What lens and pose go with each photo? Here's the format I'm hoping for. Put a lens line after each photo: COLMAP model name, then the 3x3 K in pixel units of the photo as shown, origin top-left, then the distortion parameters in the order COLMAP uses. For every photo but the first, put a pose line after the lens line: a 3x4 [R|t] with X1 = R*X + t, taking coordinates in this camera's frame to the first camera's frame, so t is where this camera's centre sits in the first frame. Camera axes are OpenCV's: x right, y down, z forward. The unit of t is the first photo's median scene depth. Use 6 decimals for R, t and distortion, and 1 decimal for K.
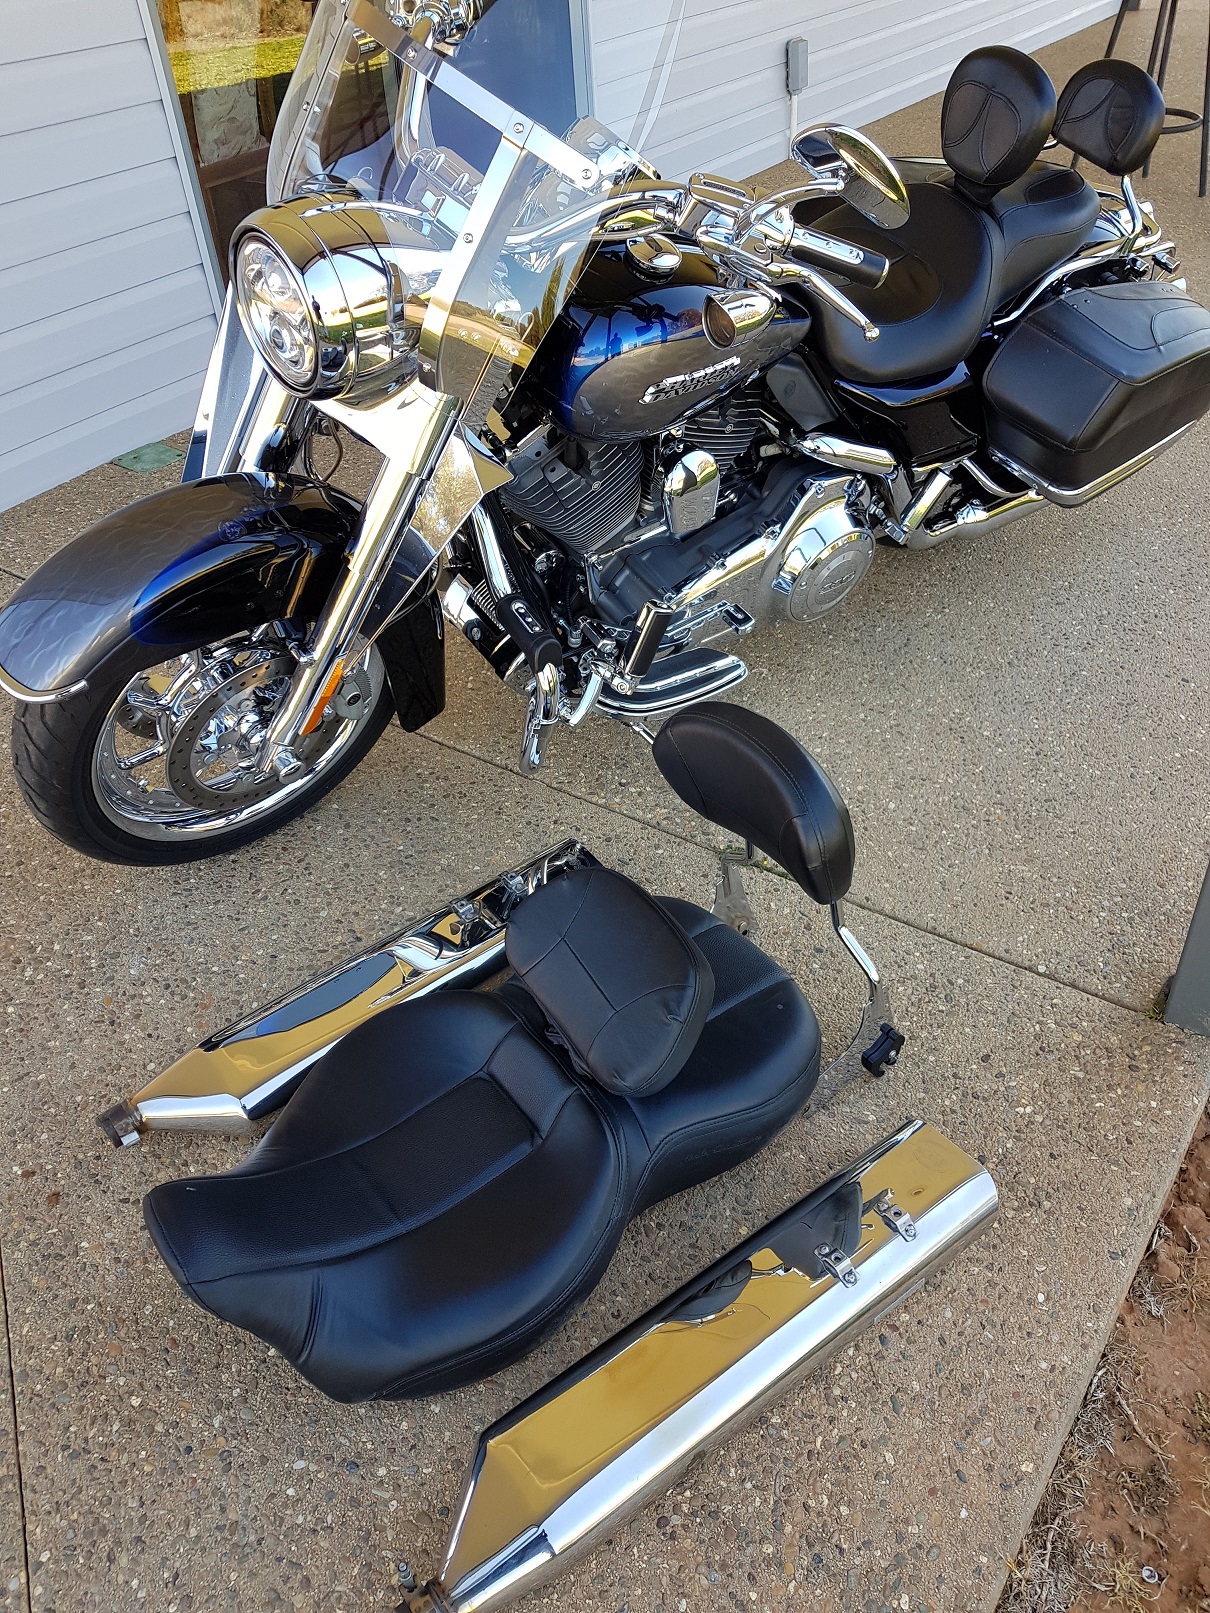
lens RADIAL K [[1220.7, 0, 608.0], [0, 1220.7, 803.7], [0, 0, 1]] dist [0.017781, -0.024981]
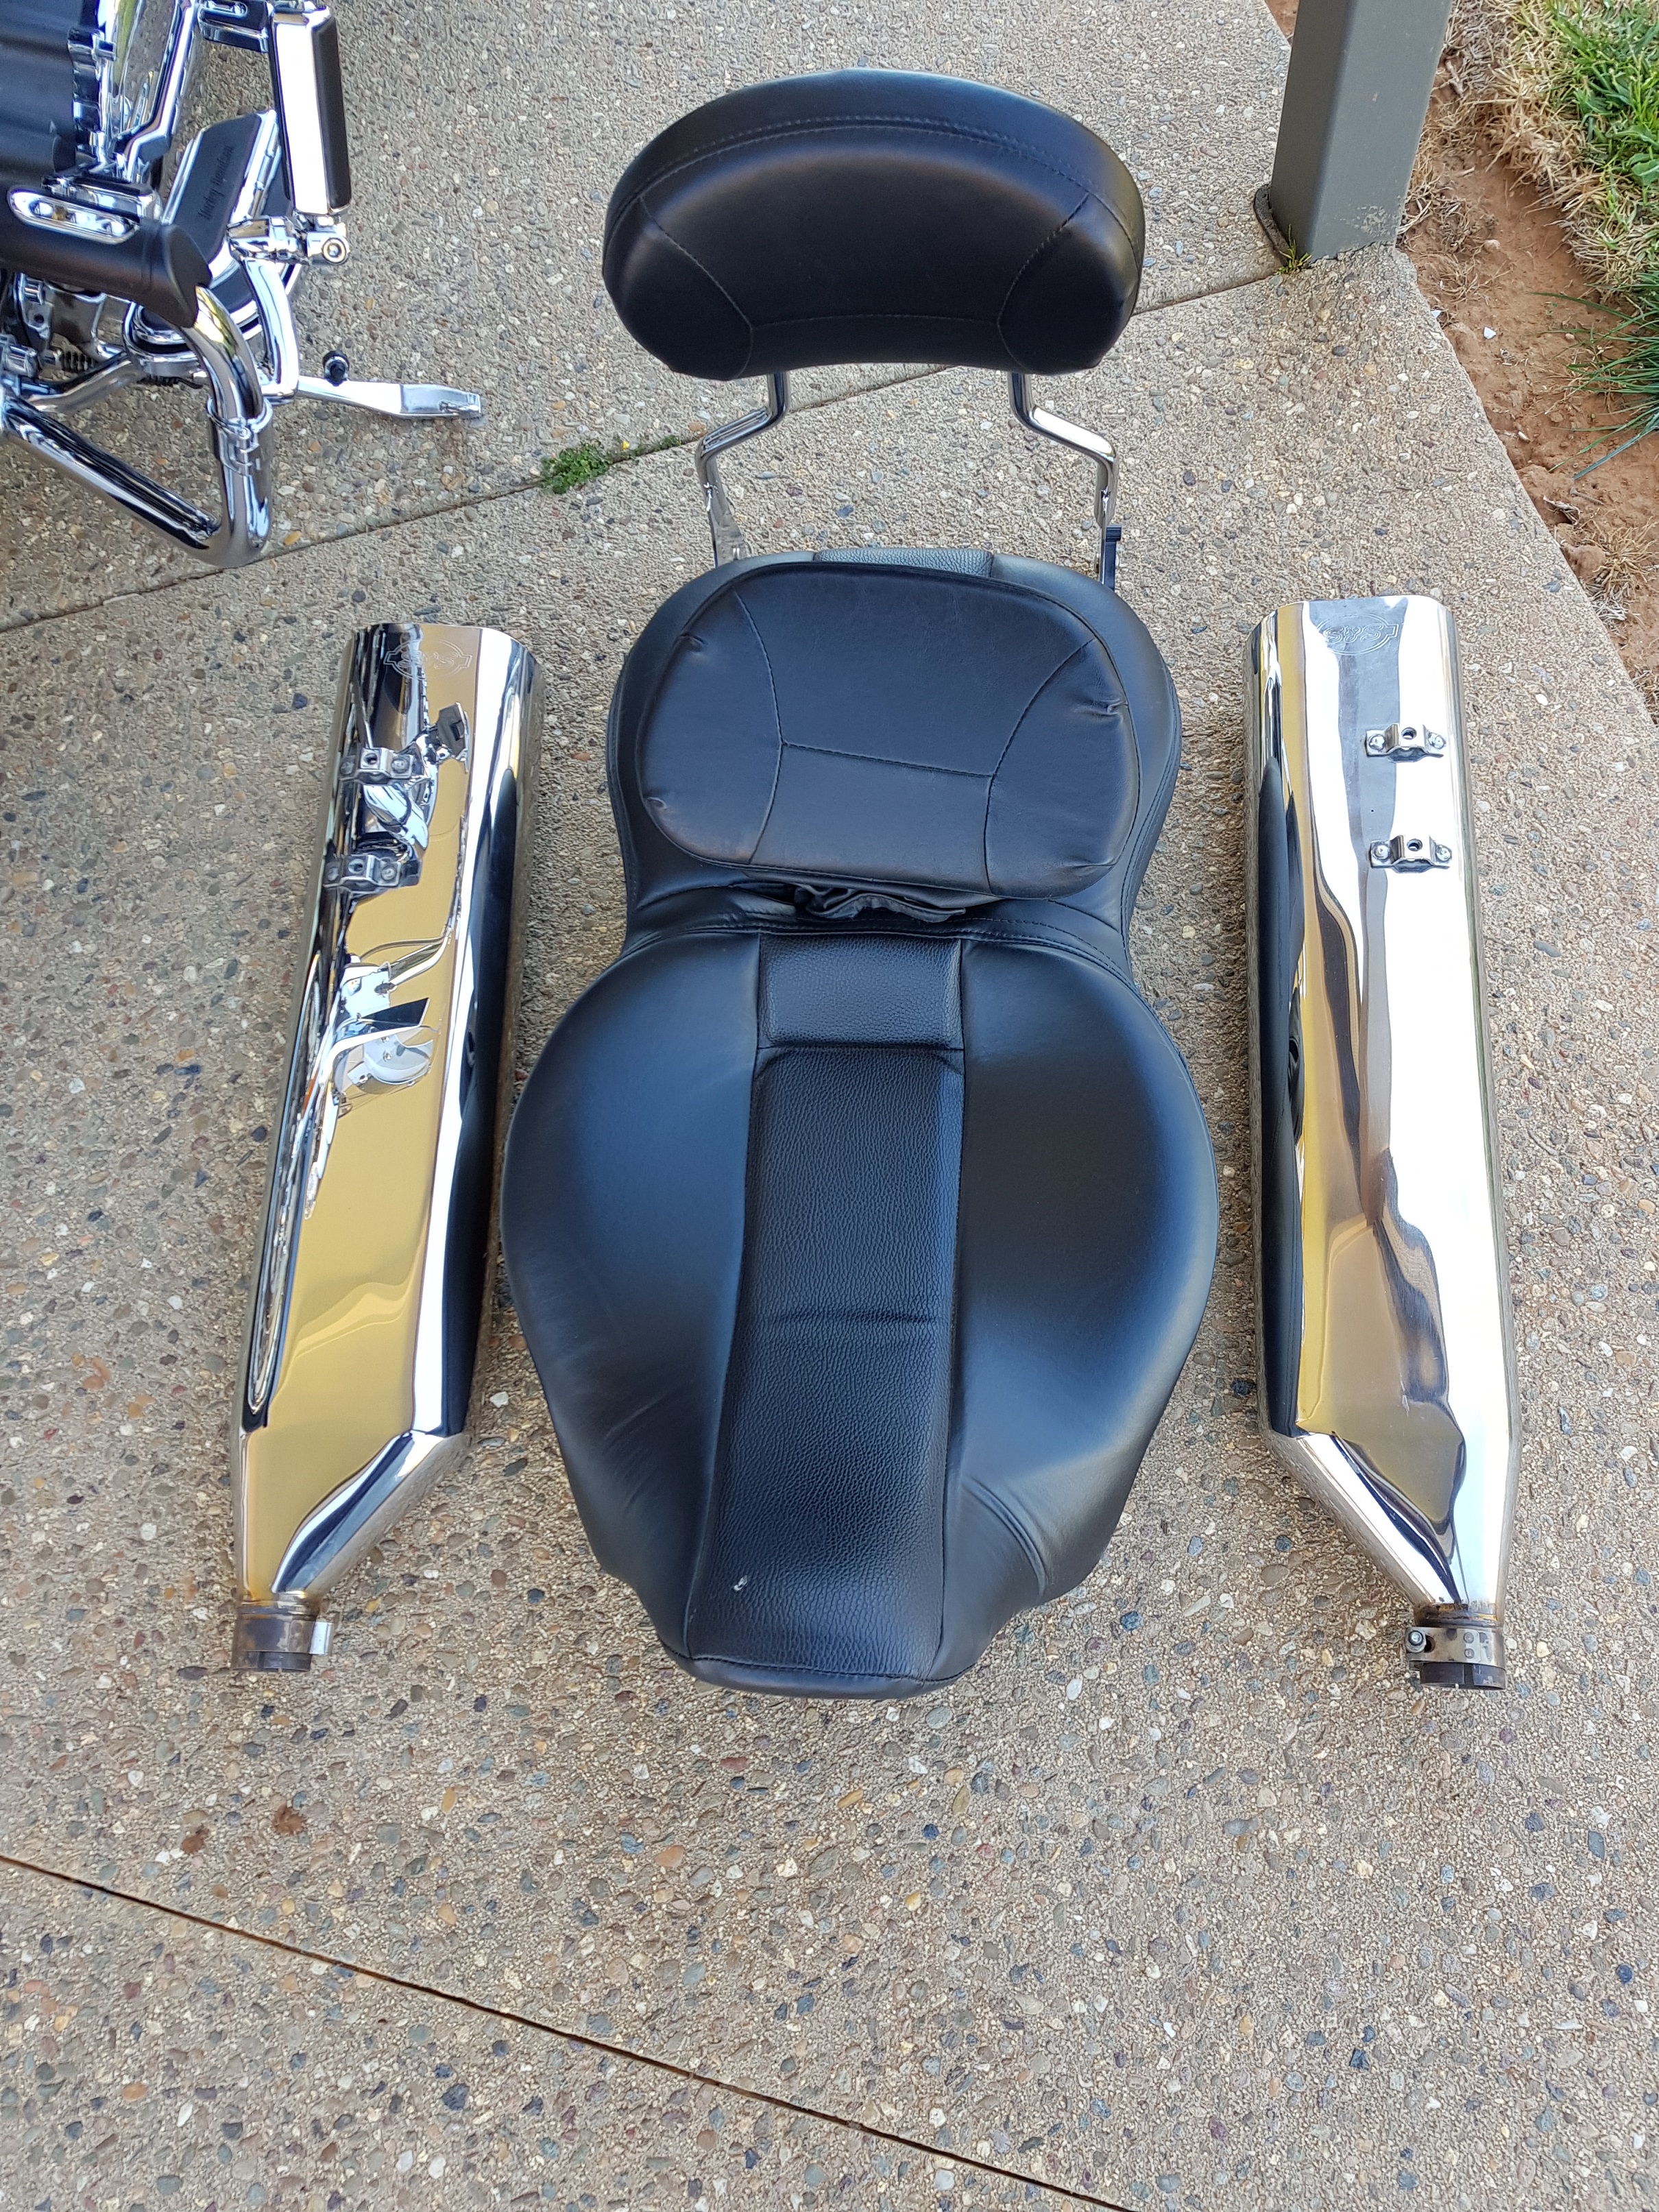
lens RADIAL K [[1673.8, 0, 830.3], [0, 1673.8, 1107.9], [0, 0, 1]] dist [0.017781, -0.024981]
pose [[0.645374, -0.709587, 0.282807, -0.331368], [0.511163, 0.676300, 0.530406, -0.145028], [-0.567631, -0.197750, 0.799181, 0.424259]]
